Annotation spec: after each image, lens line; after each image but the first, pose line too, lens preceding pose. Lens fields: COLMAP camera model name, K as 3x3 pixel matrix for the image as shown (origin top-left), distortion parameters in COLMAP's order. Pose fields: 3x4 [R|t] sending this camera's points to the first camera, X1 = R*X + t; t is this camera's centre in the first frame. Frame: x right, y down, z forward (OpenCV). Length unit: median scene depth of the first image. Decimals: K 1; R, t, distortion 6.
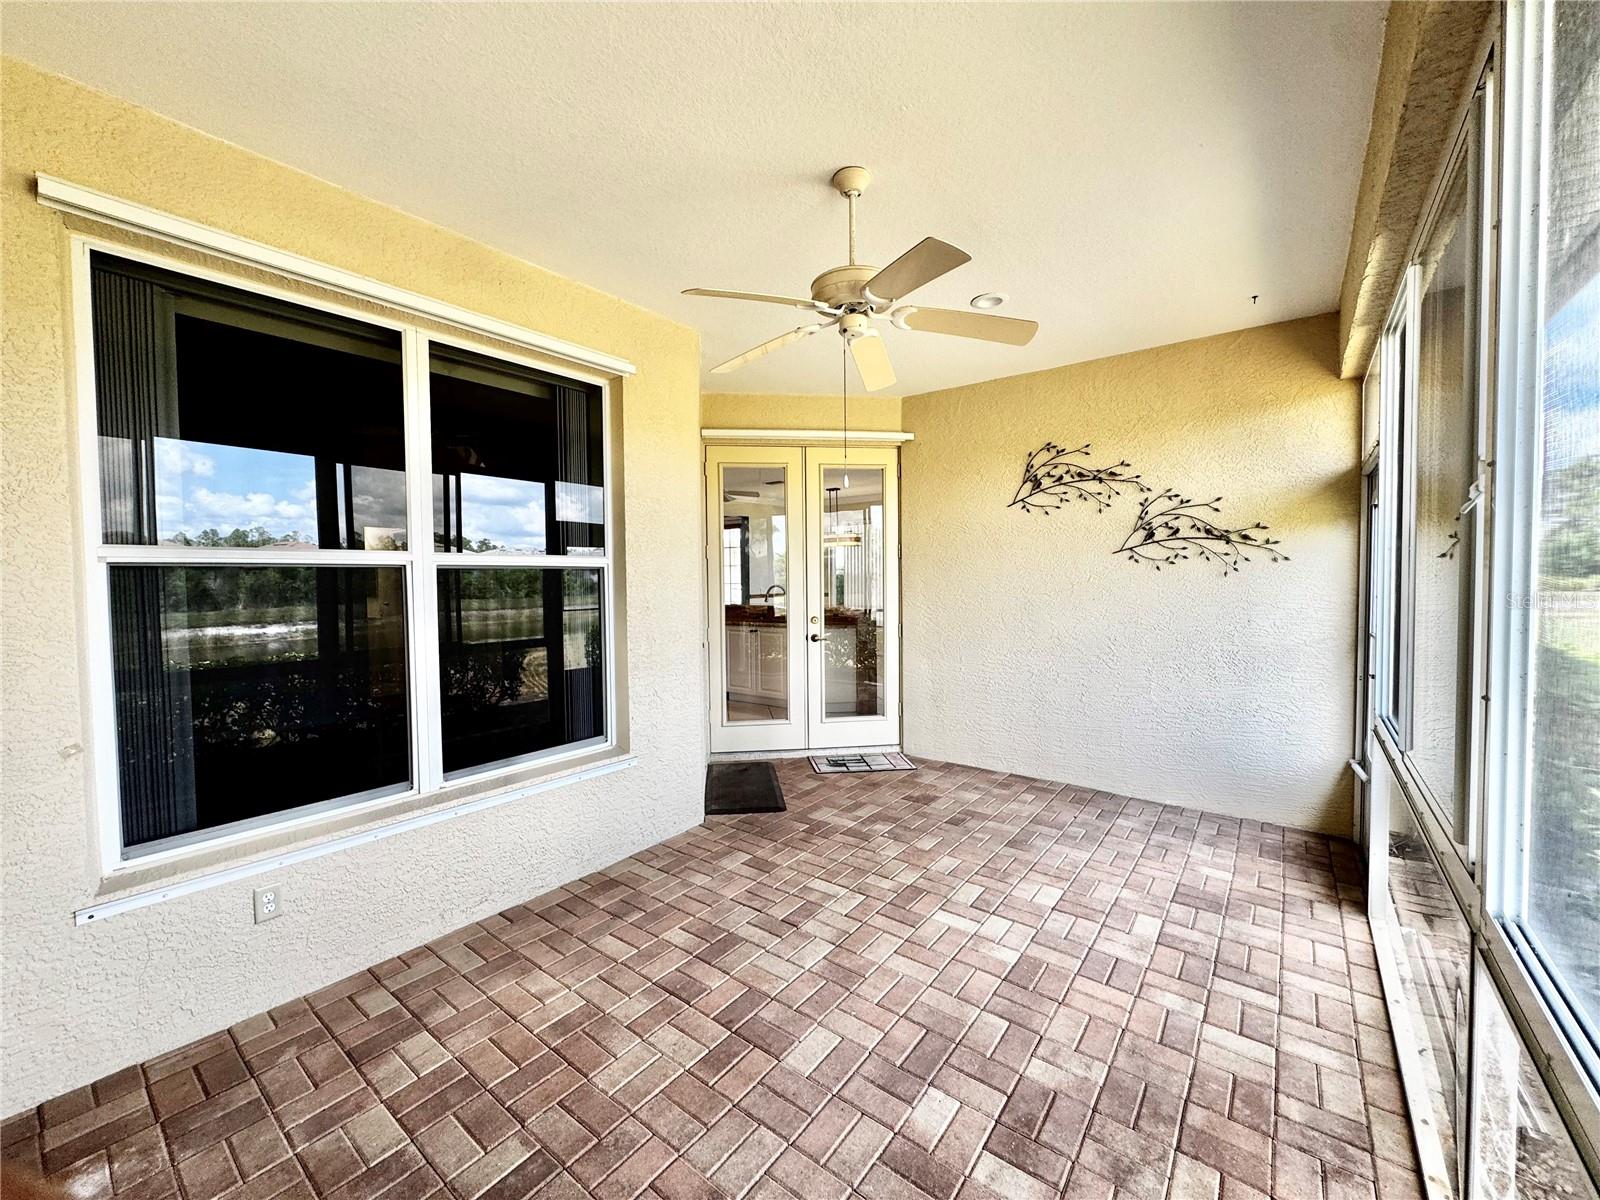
lens RADIAL K [[638.7, 0, 799.0], [0, 638.7, 598.3], [0, 0, 1]] dist [-0.003066, 0.000721]
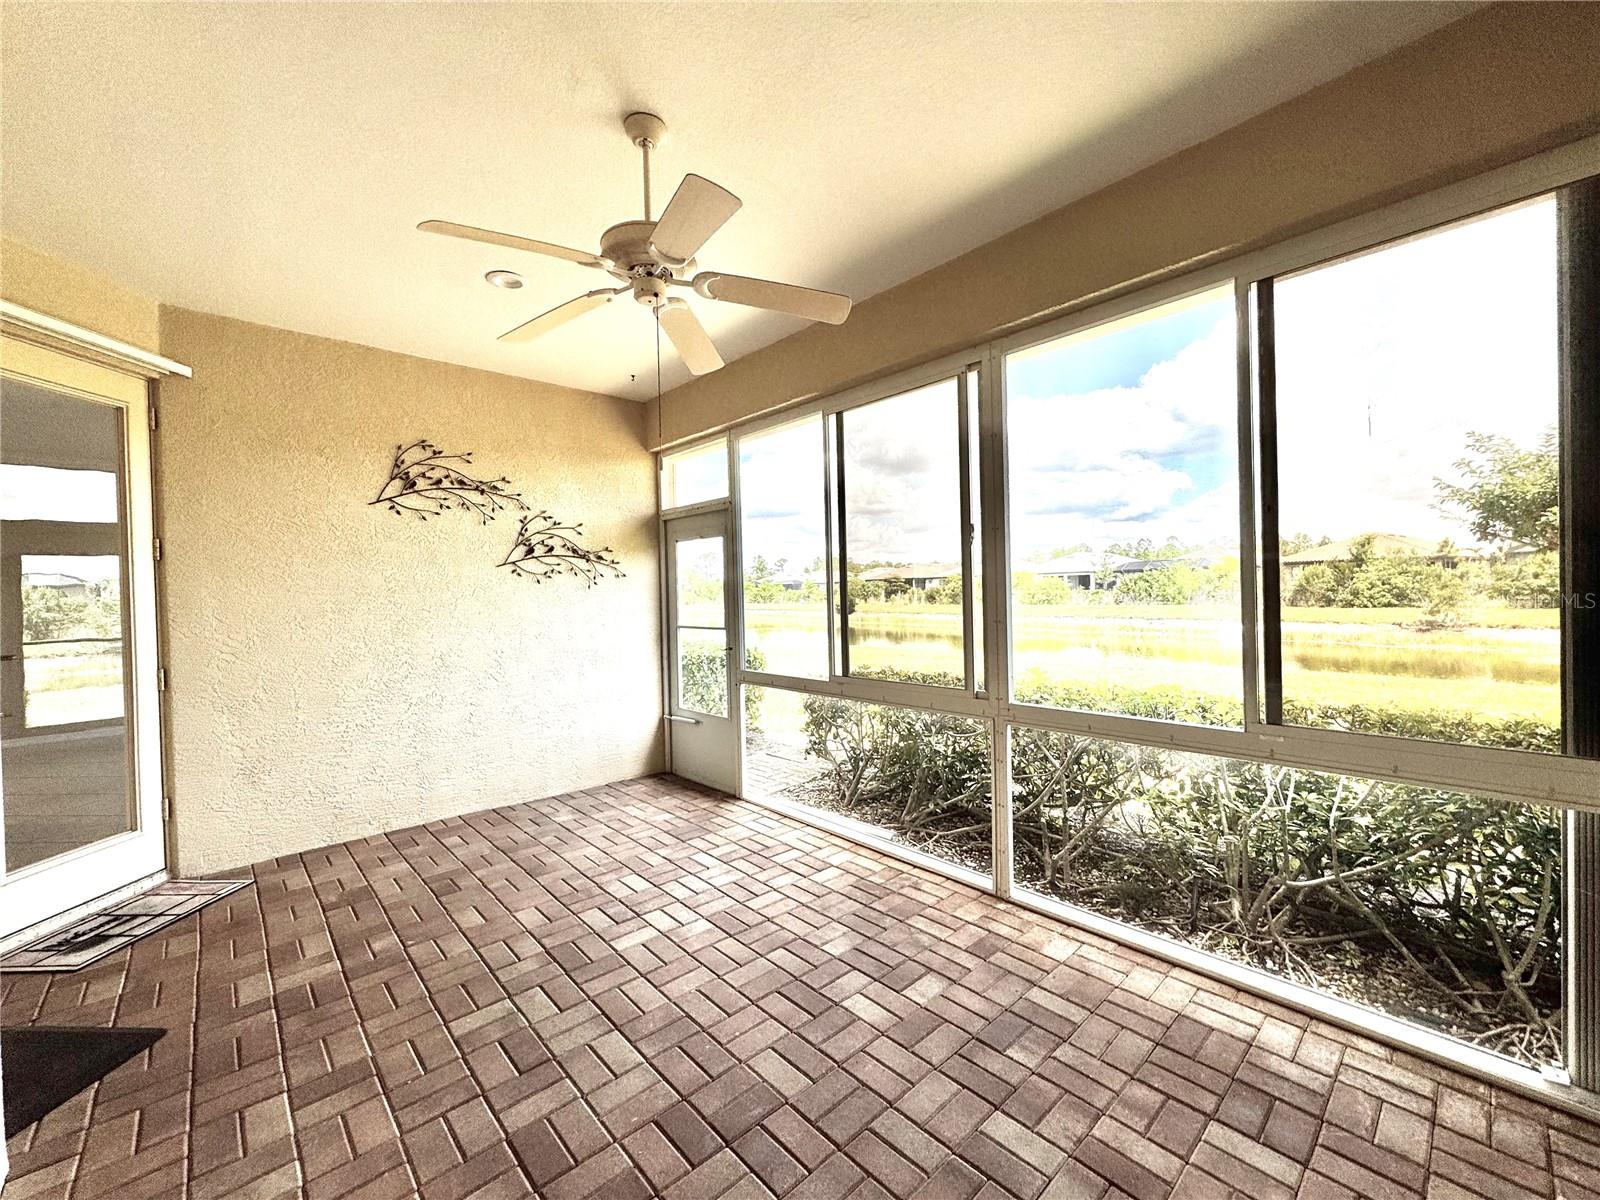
lens RADIAL K [[638.7, 0, 798.8], [0, 638.7, 598.3], [0, 0, 1]] dist [-0.003066, 0.000721]
pose [[0.170784, -0.004183, 0.985300, -0.439454], [0.053356, 0.998563, -0.005009, 0.010443], [-0.983863, 0.053427, 0.170762, 0.382961]]
